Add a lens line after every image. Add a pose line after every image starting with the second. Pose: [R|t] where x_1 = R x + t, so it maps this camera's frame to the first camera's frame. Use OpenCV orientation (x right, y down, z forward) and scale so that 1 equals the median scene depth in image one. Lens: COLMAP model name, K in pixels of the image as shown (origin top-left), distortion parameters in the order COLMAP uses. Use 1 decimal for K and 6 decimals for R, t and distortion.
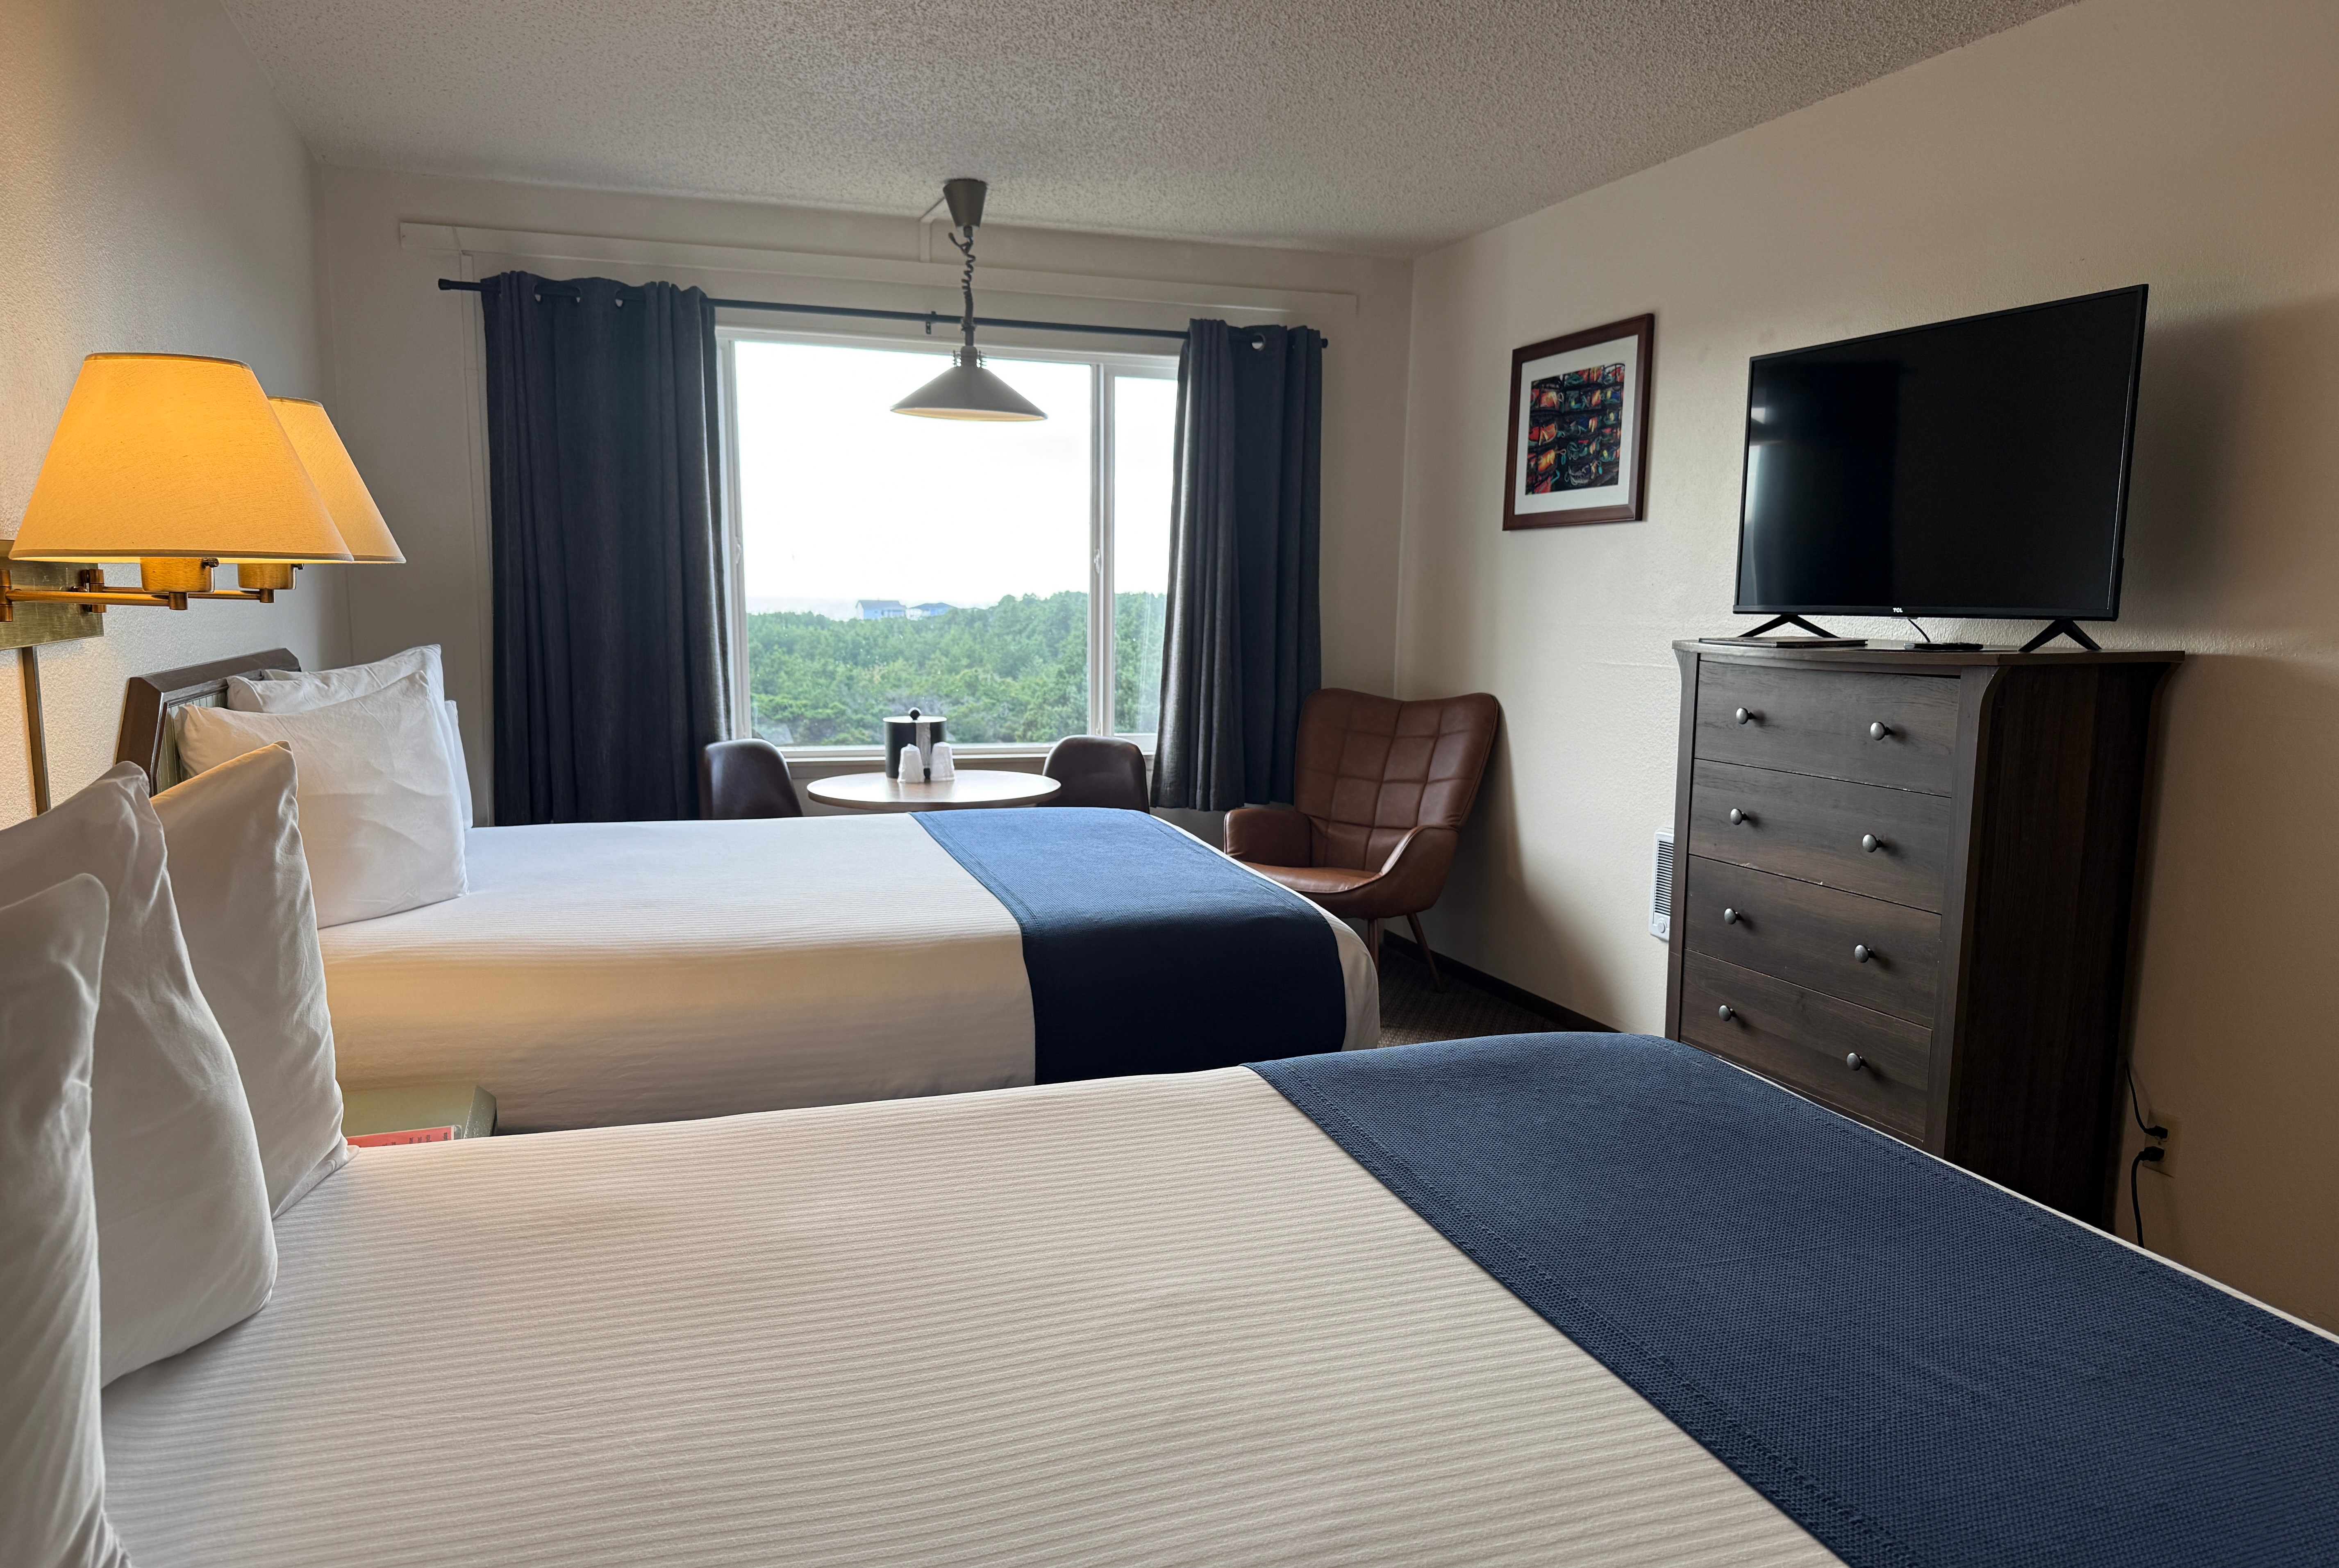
lens RADIAL K [[1662.7, 0, 1135.6], [0, 1662.7, 831.0], [0, 0, 1]] dist [0.046330, -0.038660]
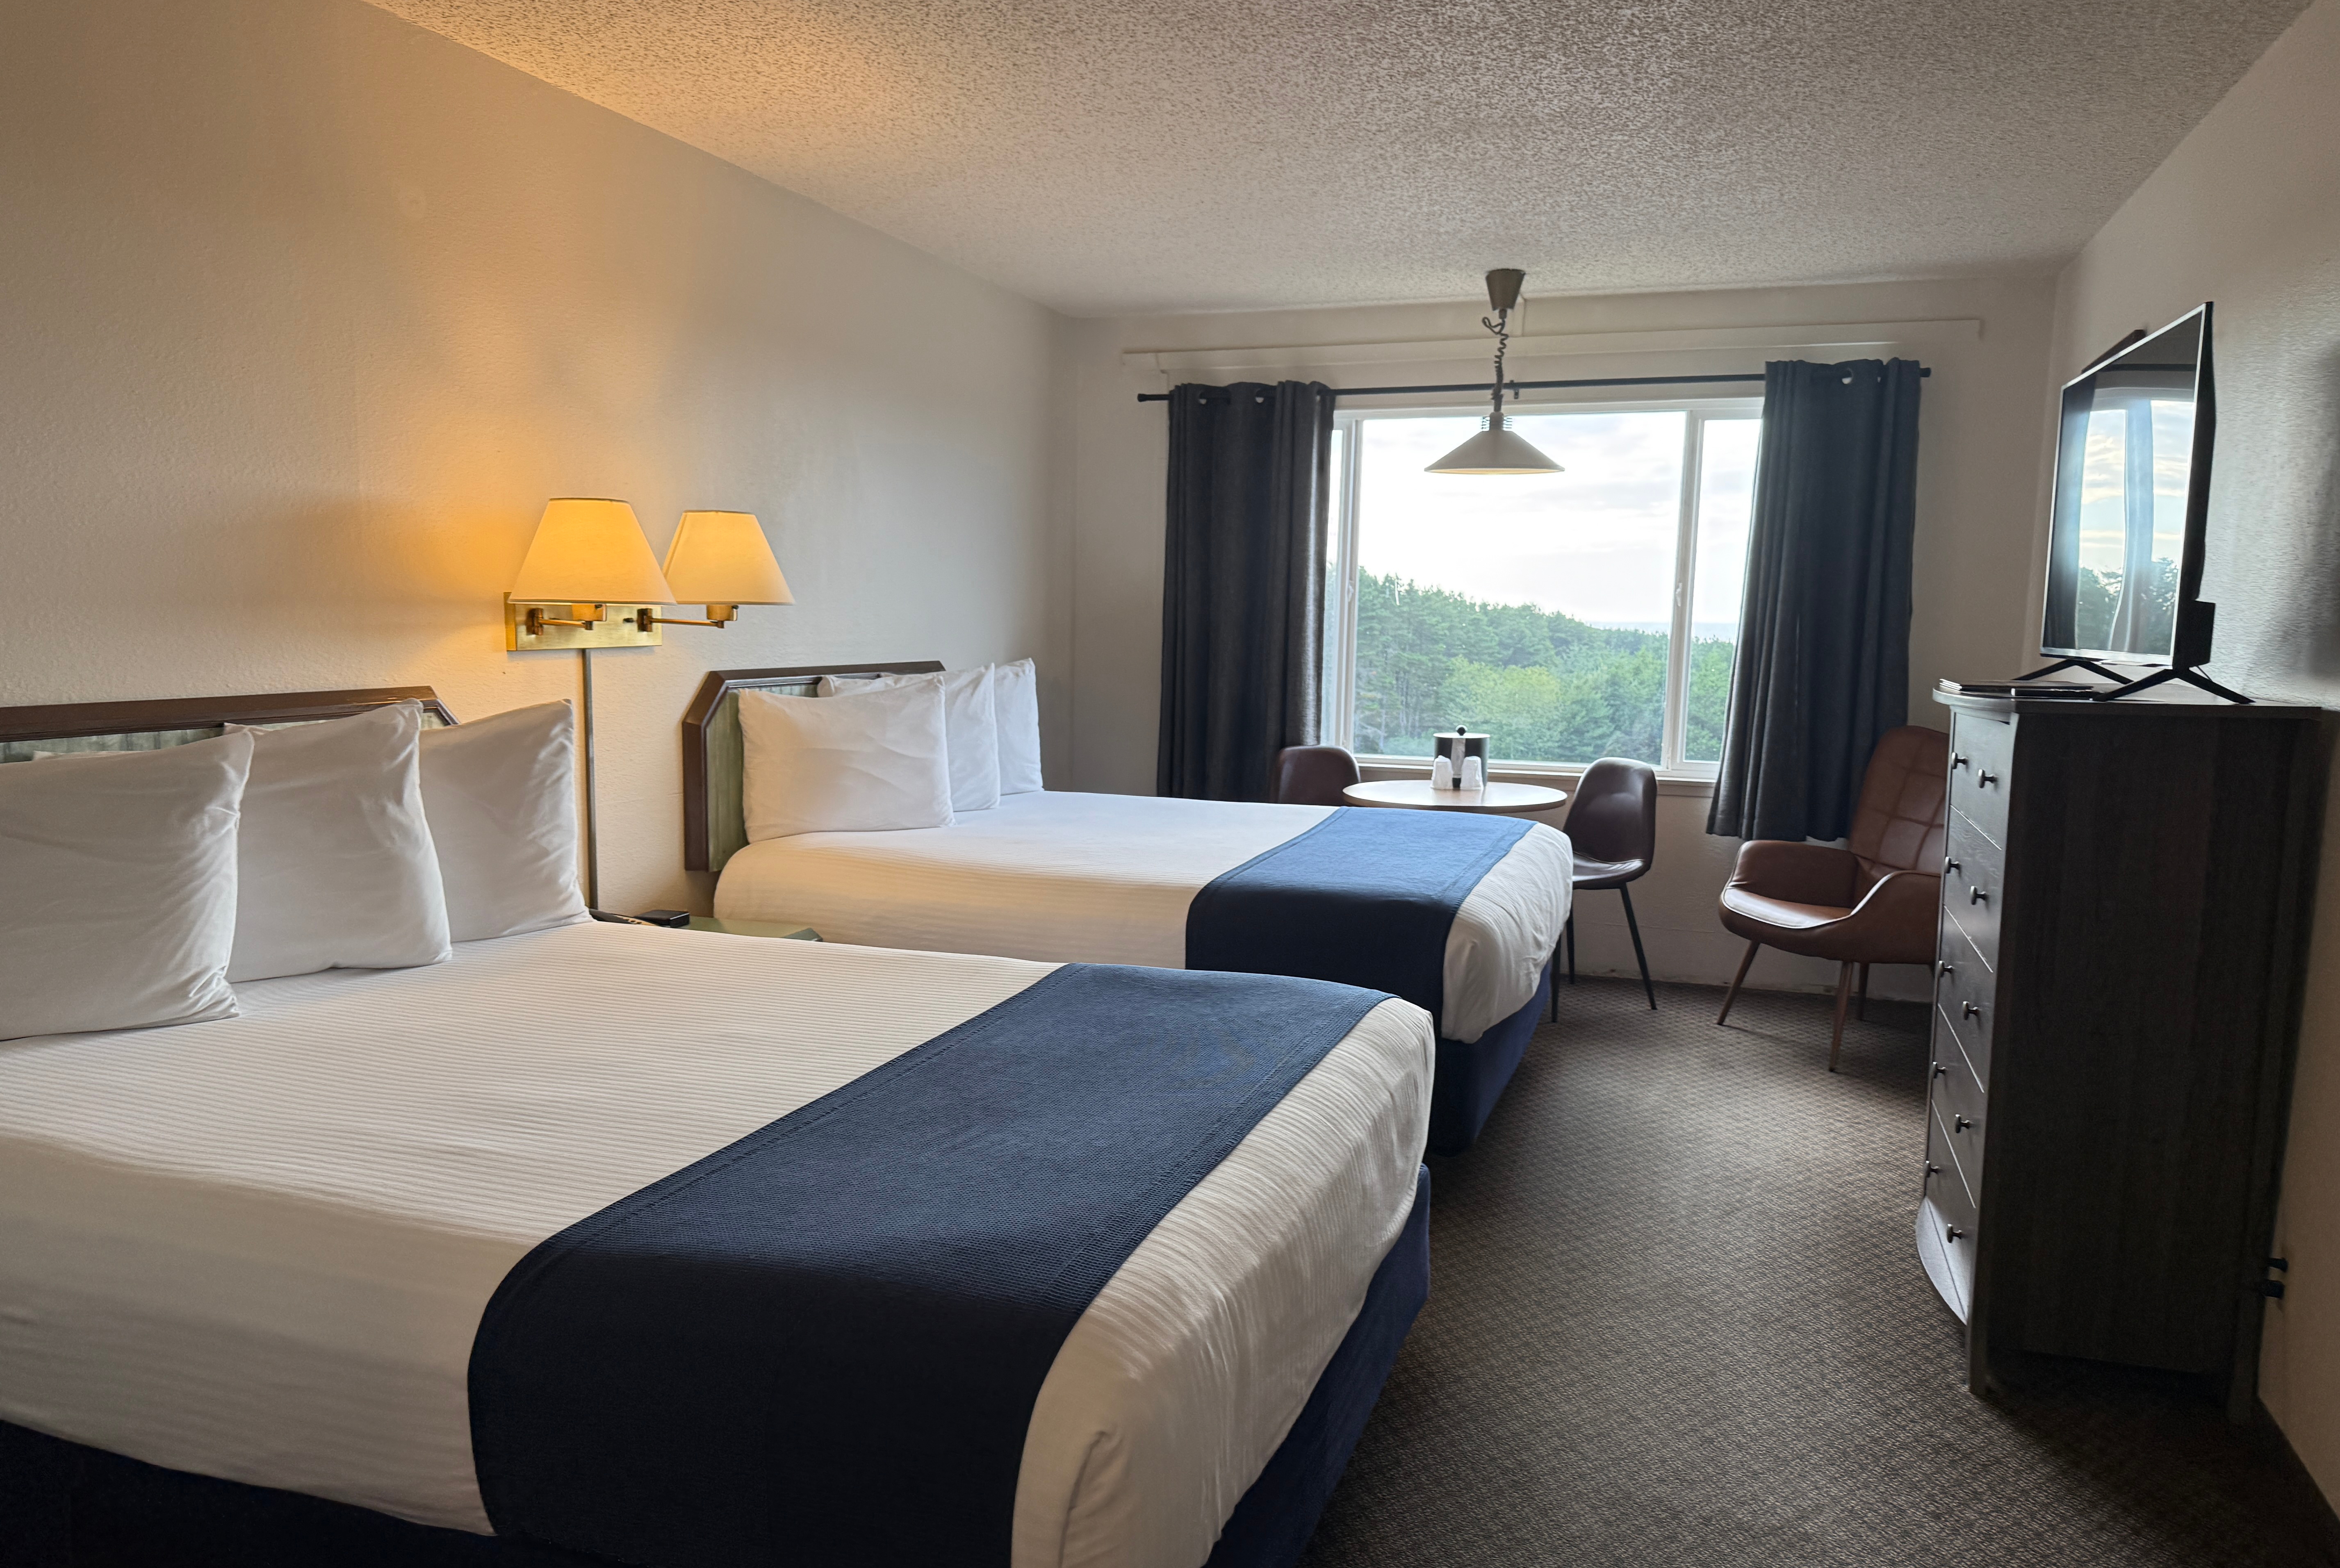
lens RADIAL K [[1663.2, 0, 1157.4], [0, 1663.2, 829.5], [0, 0, 1]] dist [0.046330, -0.038660]
pose [[0.773225, 0.081840, -0.628829, 0.467569], [-0.094791, 0.995412, 0.012992, 0.002606], [0.627007, 0.049561, 0.777435, -0.021799]]
